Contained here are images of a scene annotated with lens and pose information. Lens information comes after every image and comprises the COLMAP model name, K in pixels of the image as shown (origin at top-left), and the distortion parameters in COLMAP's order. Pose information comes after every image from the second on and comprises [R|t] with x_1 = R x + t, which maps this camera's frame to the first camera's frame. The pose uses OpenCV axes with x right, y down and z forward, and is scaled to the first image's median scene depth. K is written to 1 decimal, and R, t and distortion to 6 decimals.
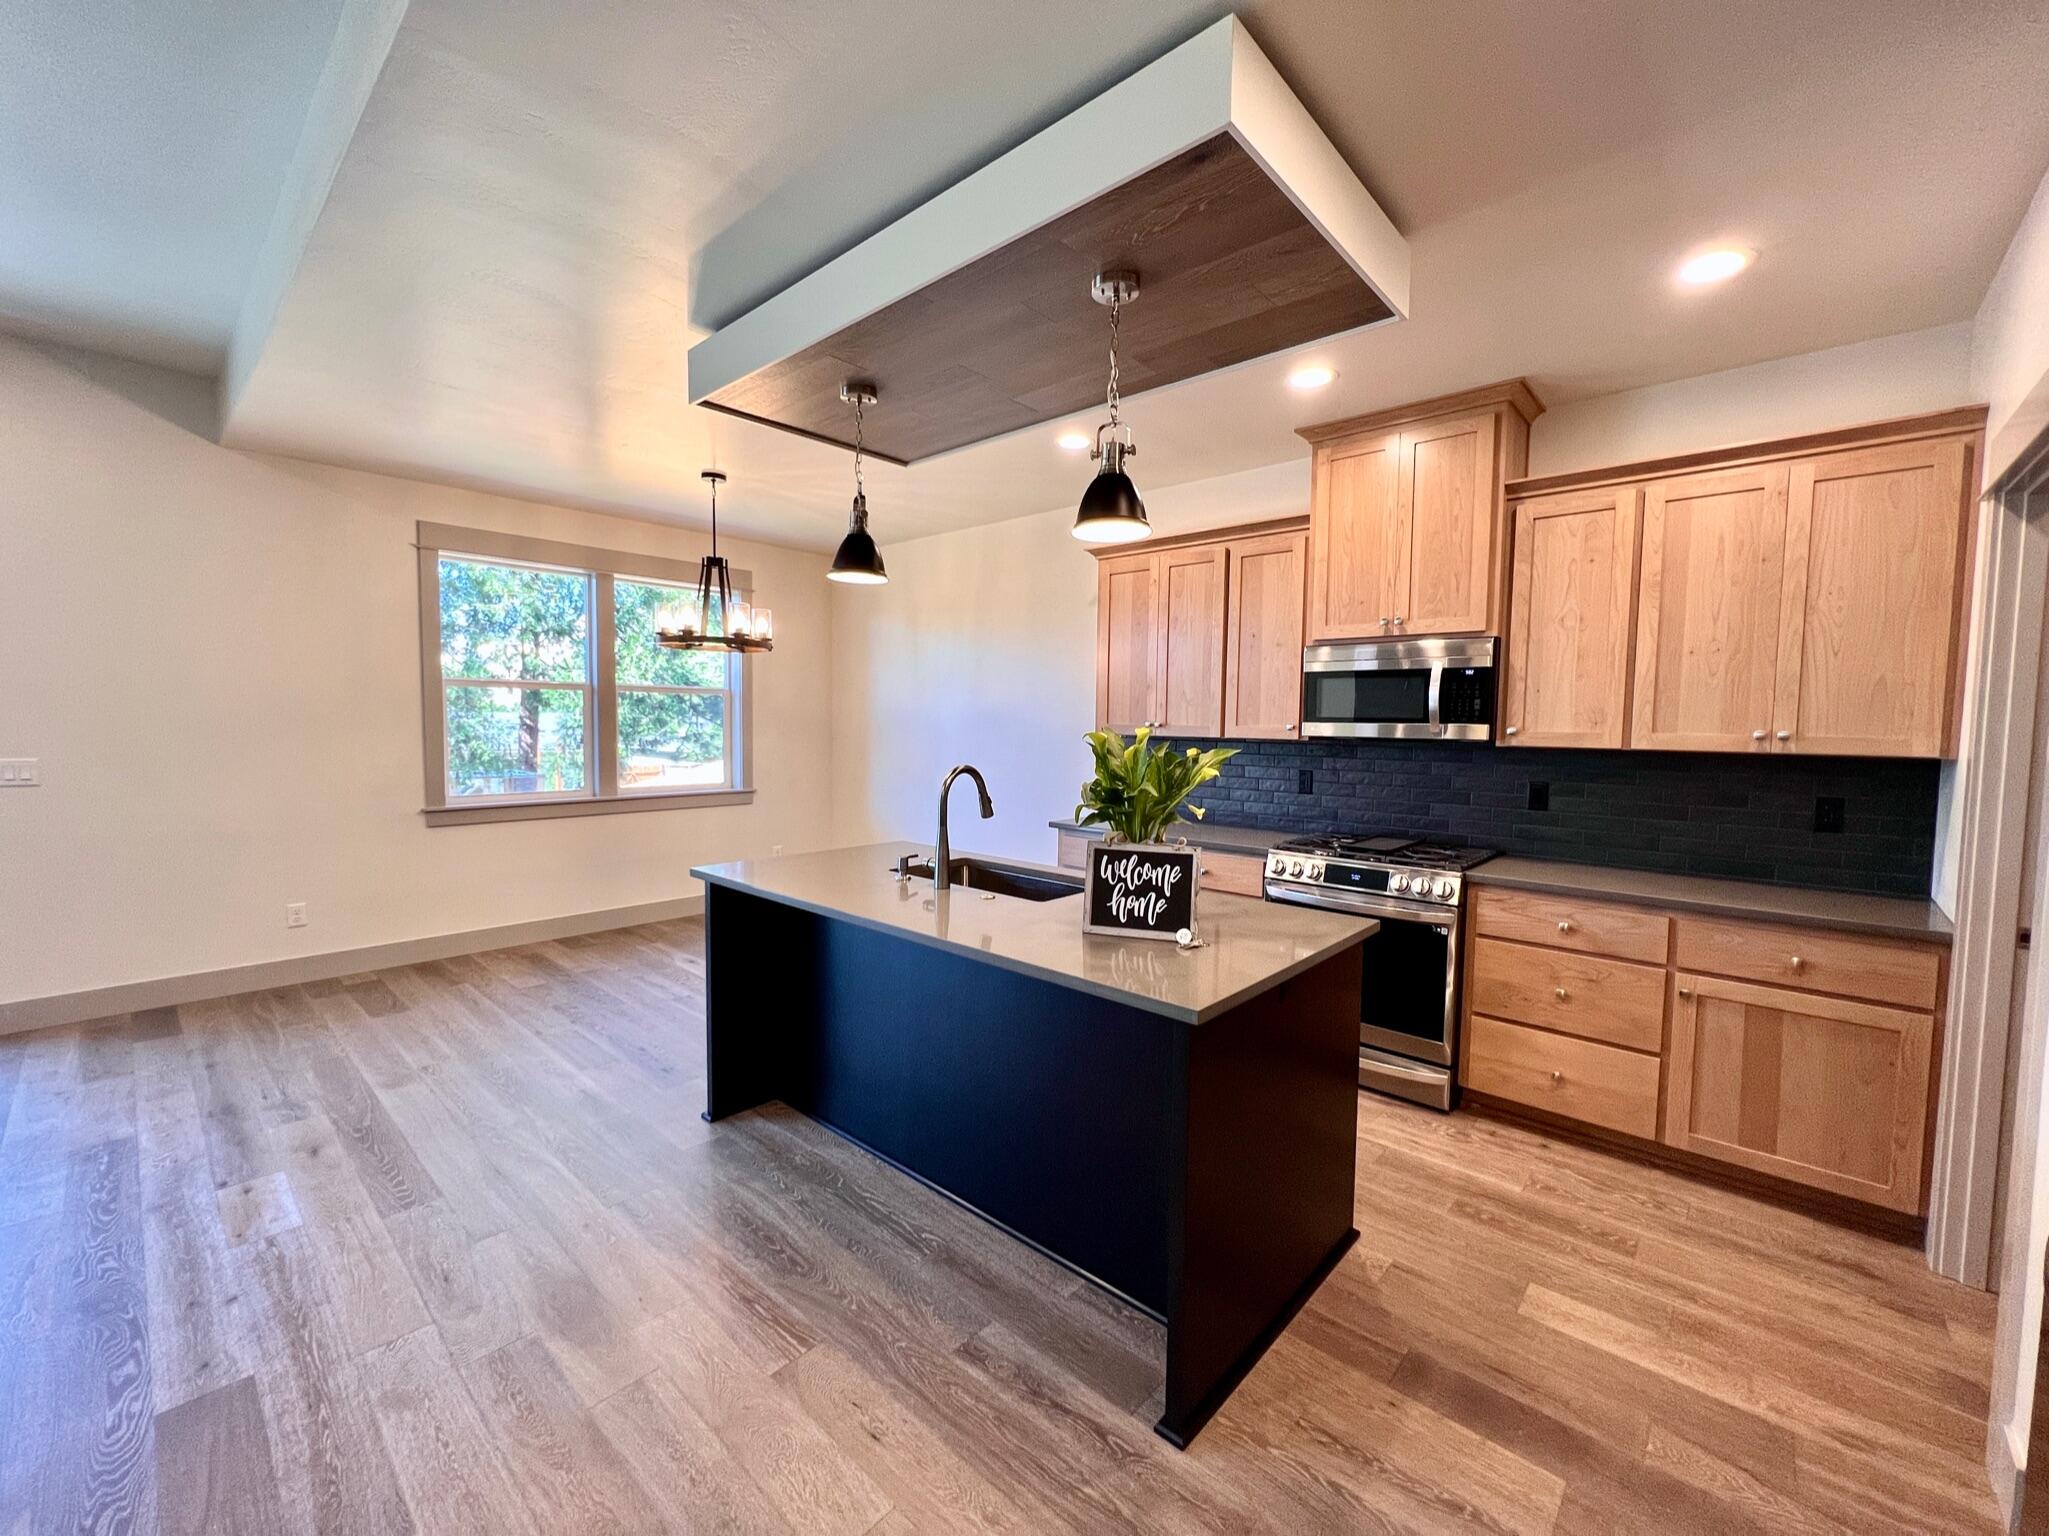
lens RADIAL K [[825.0, 0, 1025.8], [0, 825.0, 769.4], [0, 0, 1]] dist [-0.003563, 0.001665]
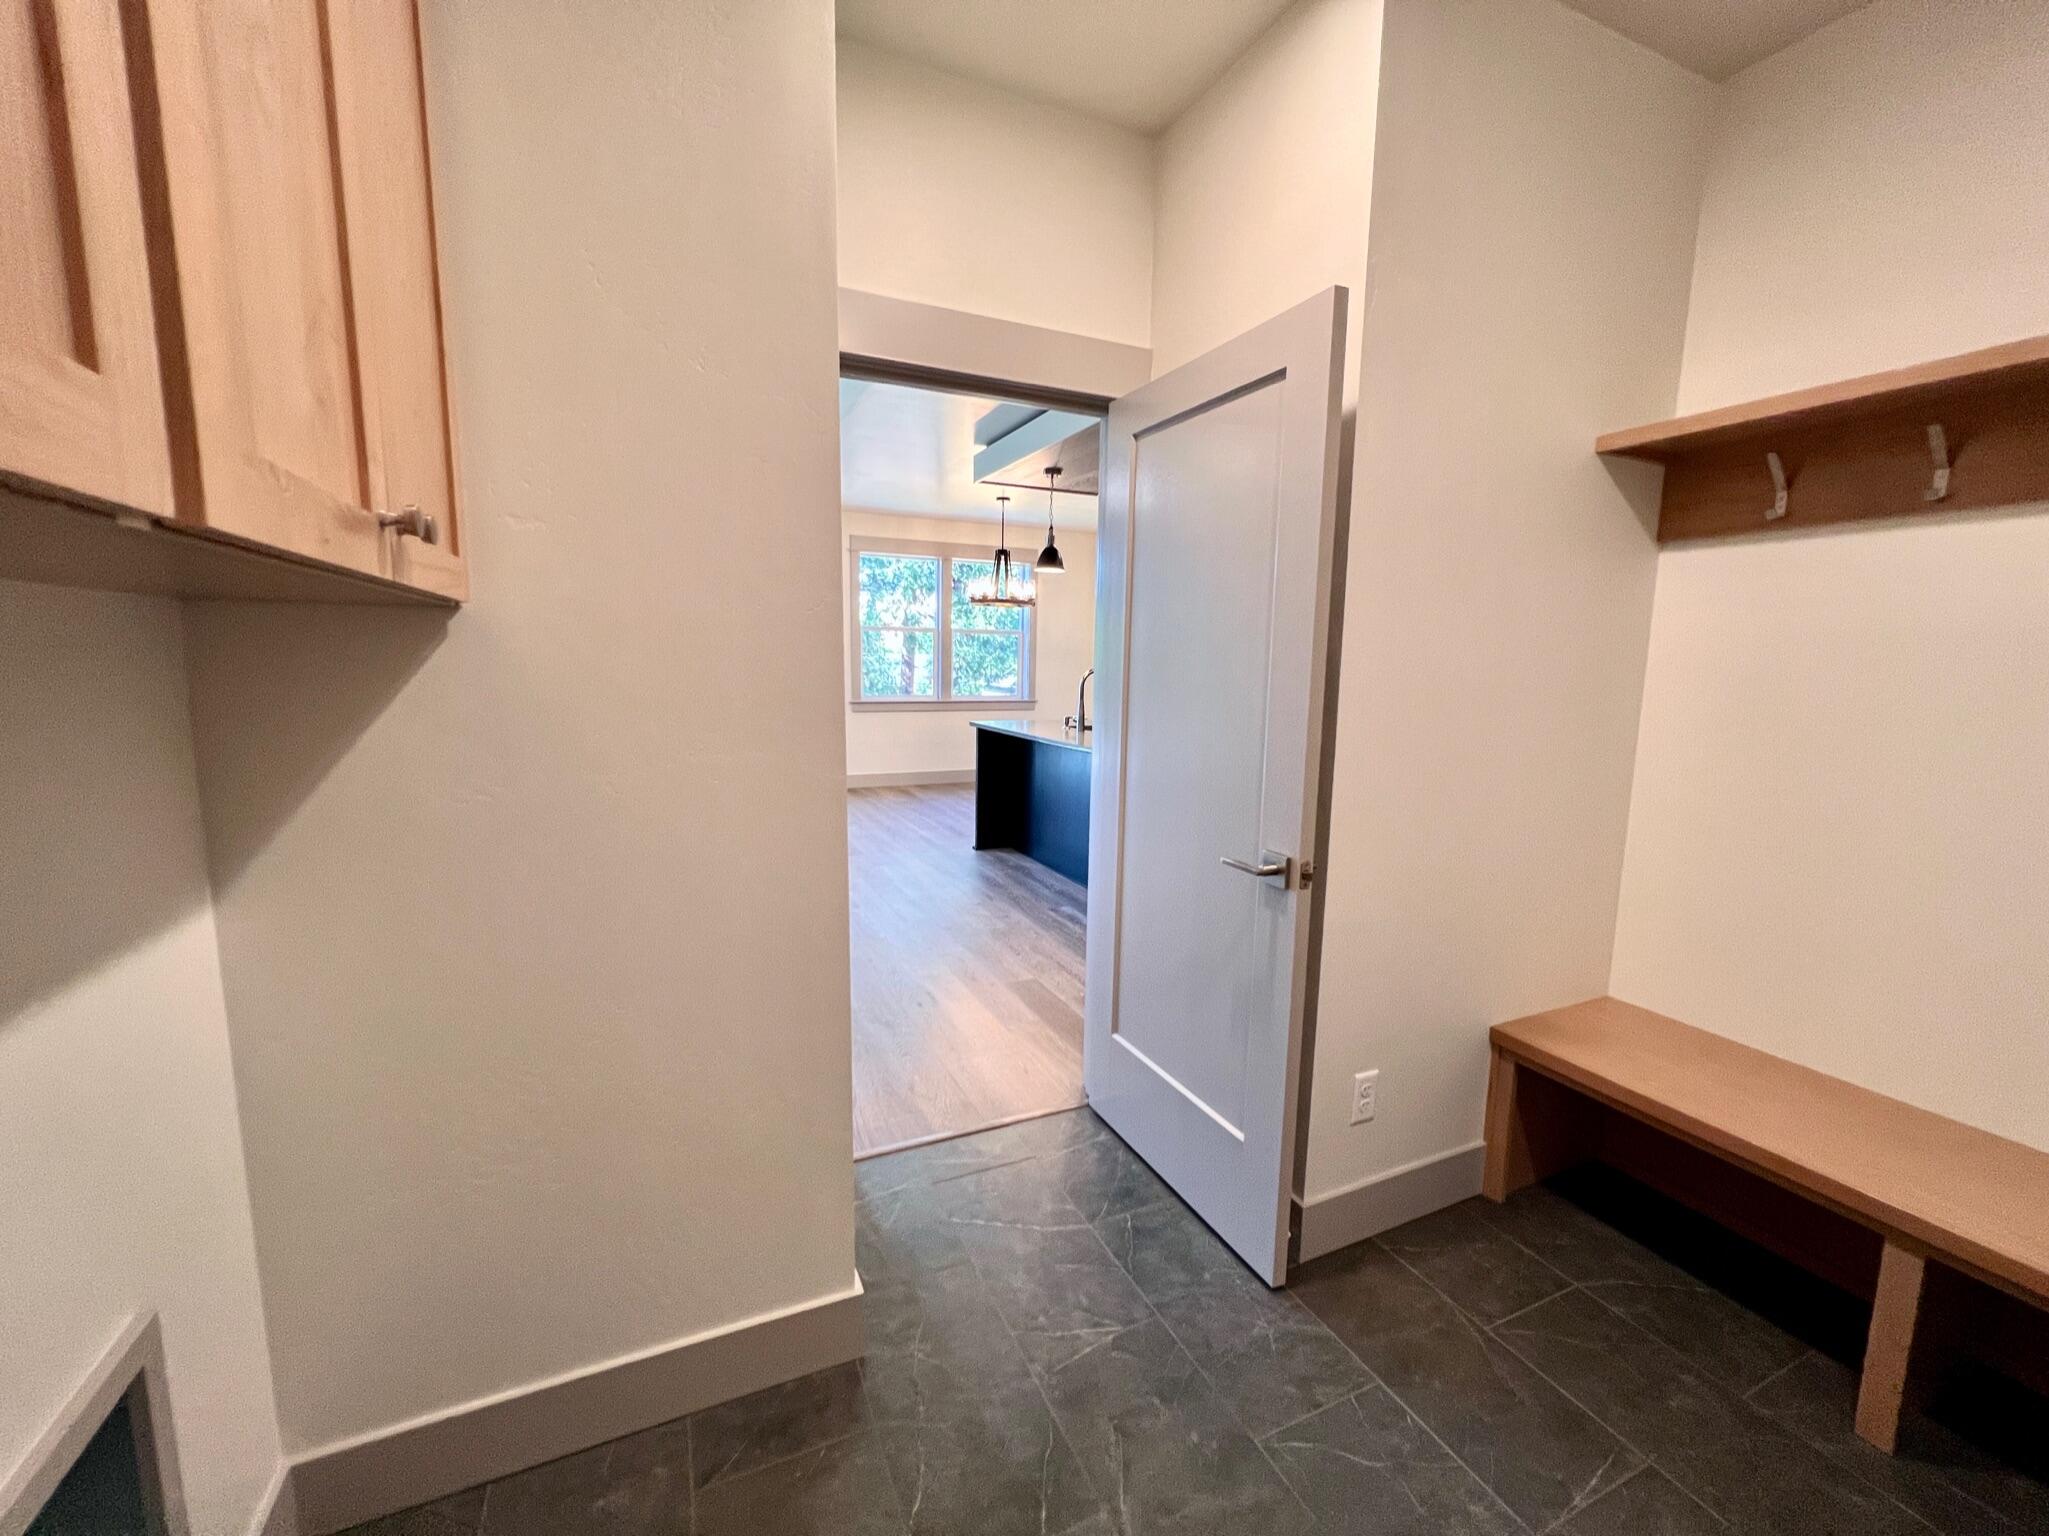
lens RADIAL K [[823.2, 0, 1017.2], [0, 823.2, 778.1], [0, 0, 1]] dist [-0.001102, 0.001036]
pose [[0.915403, 0.060265, -0.398002, 0.463310], [-0.028507, 0.995953, 0.085239, 0.077892], [0.401528, -0.066682, 0.913416, -0.724422]]
